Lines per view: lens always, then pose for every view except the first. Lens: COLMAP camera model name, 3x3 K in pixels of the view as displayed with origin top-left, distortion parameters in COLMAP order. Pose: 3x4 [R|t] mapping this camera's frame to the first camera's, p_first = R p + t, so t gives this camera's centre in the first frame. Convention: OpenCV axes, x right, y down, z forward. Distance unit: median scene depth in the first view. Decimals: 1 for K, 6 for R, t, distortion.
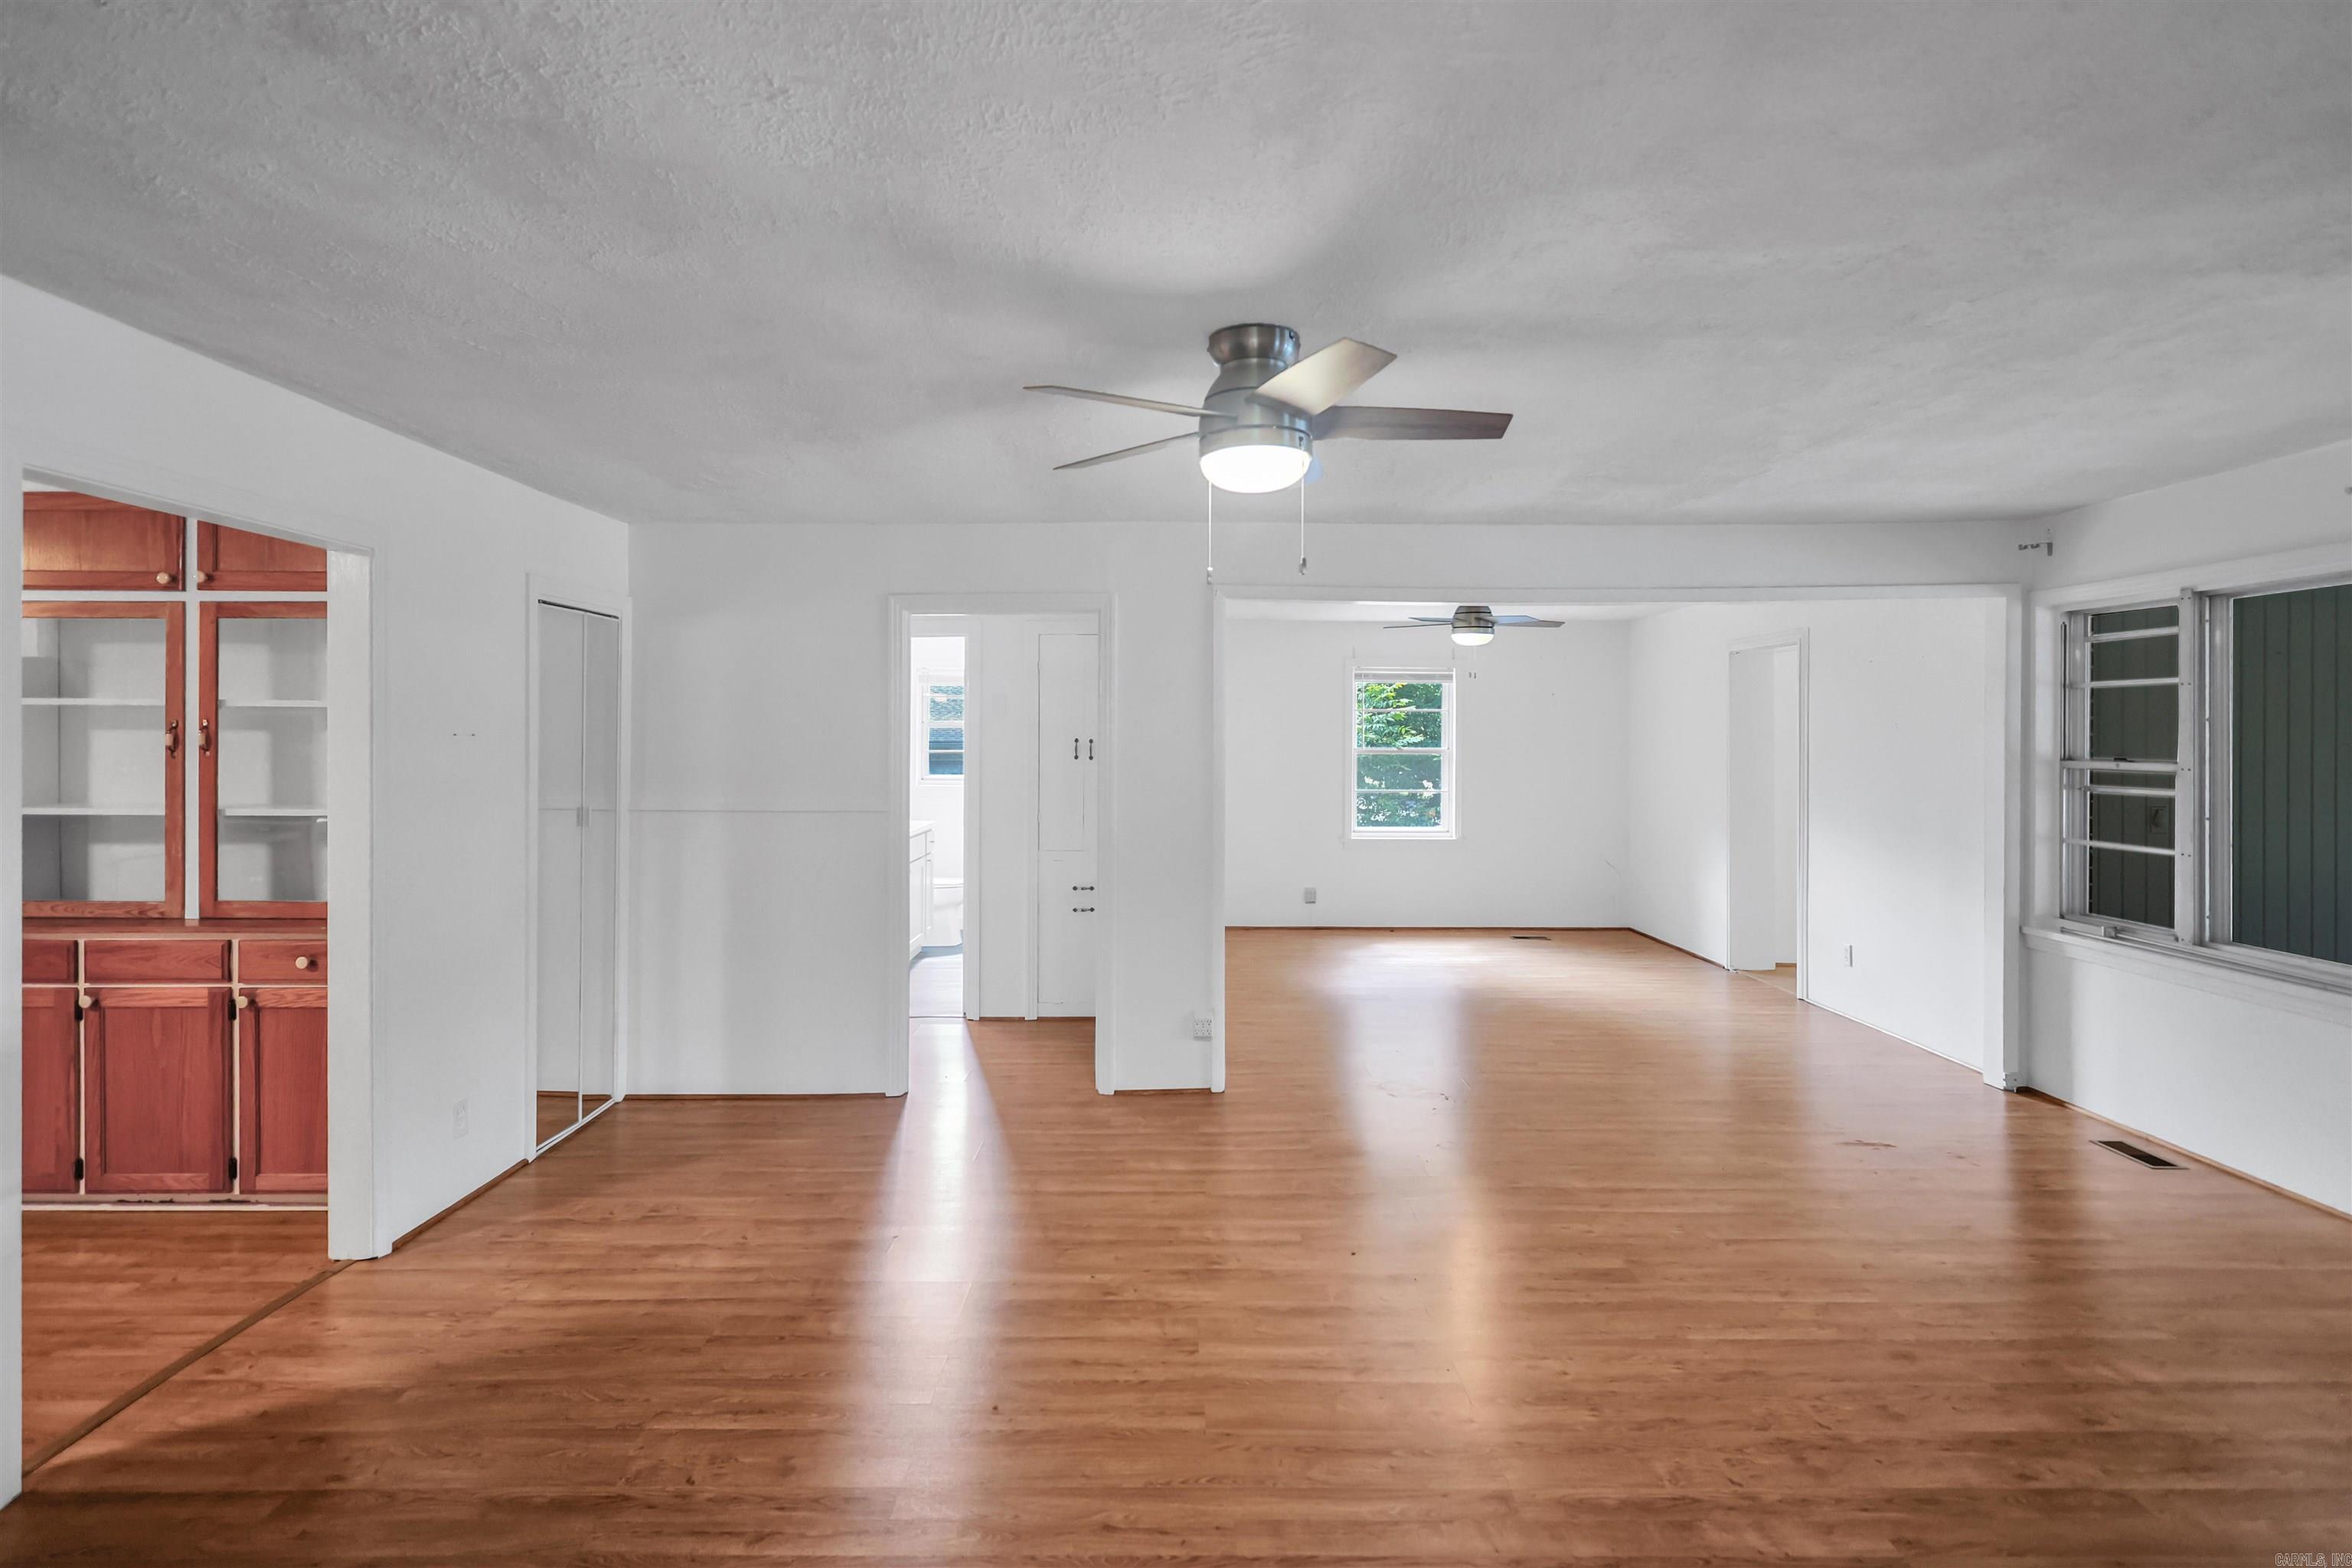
lens RADIAL K [[1151.2, 0, 1215.1], [0, 1151.2, 726.4], [0, 0, 1]] dist [-0.002009, 0.000394]
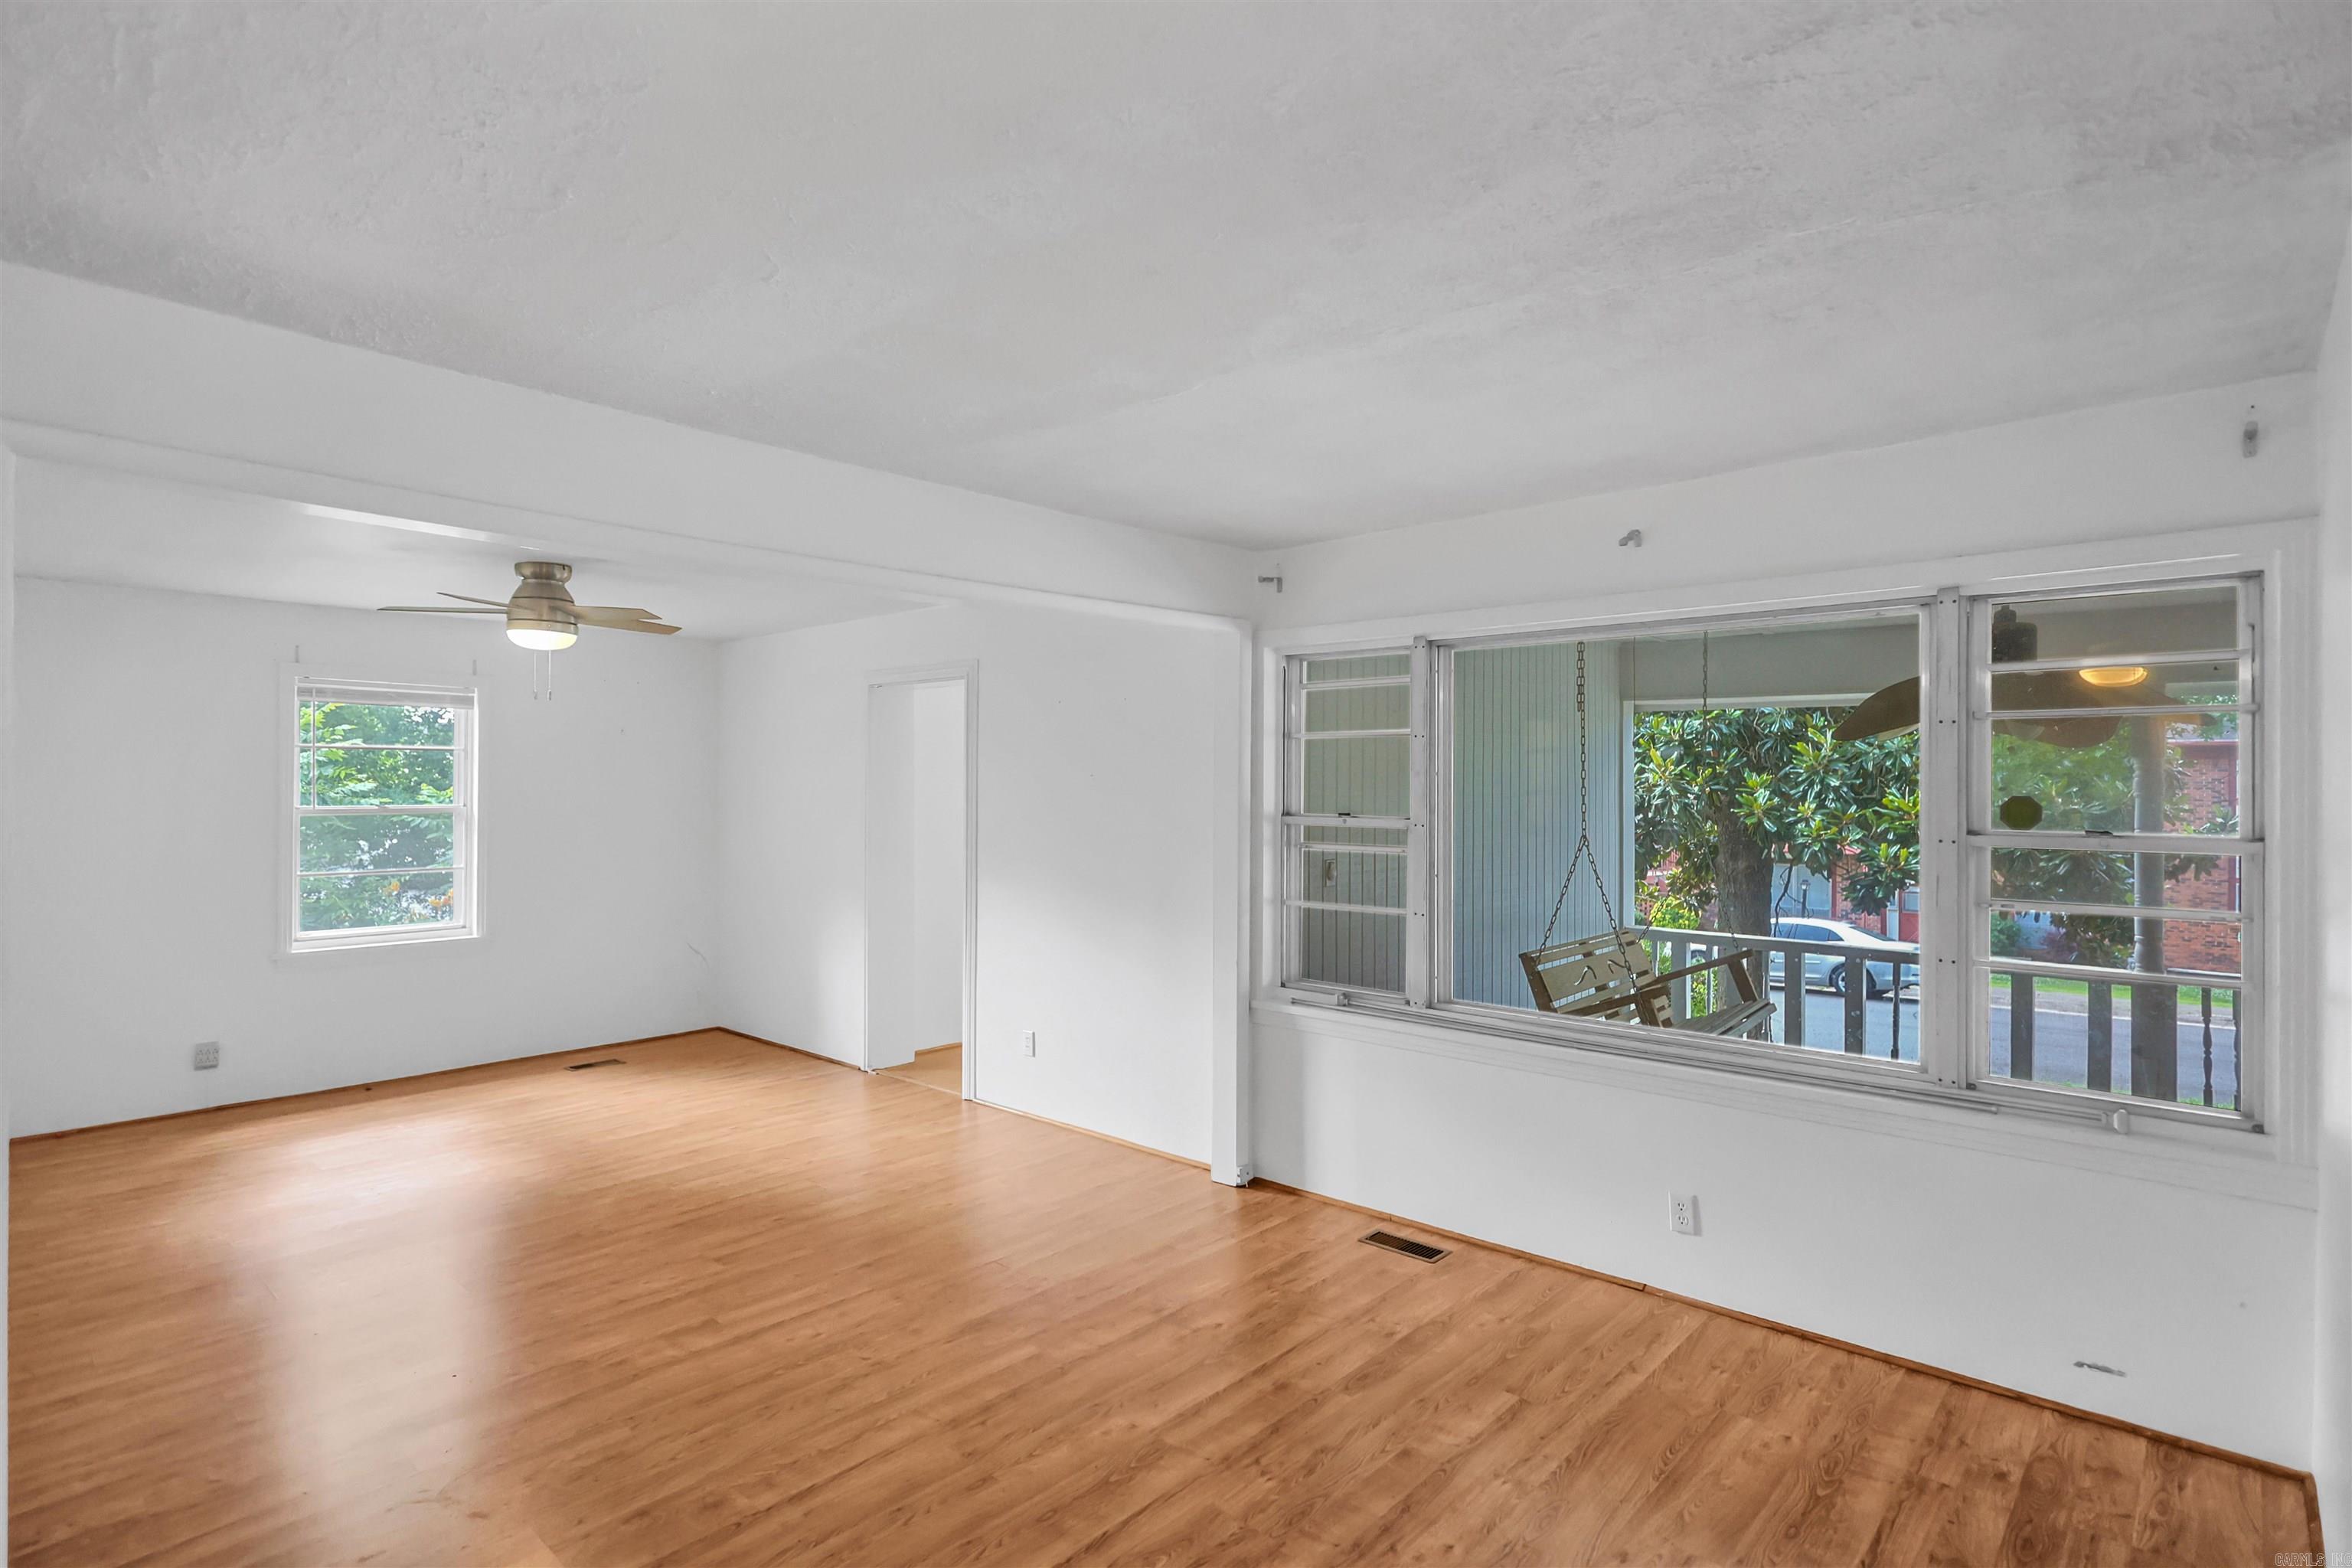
lens RADIAL K [[1151.2, 0, 1171.2], [0, 1151.2, 782.7], [0, 0, 1]] dist [-0.002009, 0.000394]
pose [[0.697108, -0.001054, 0.716966, 0.010170], [-0.006699, 0.999946, 0.007984, -0.004369], [-0.716935, -0.010369, 0.697063, 0.443139]]
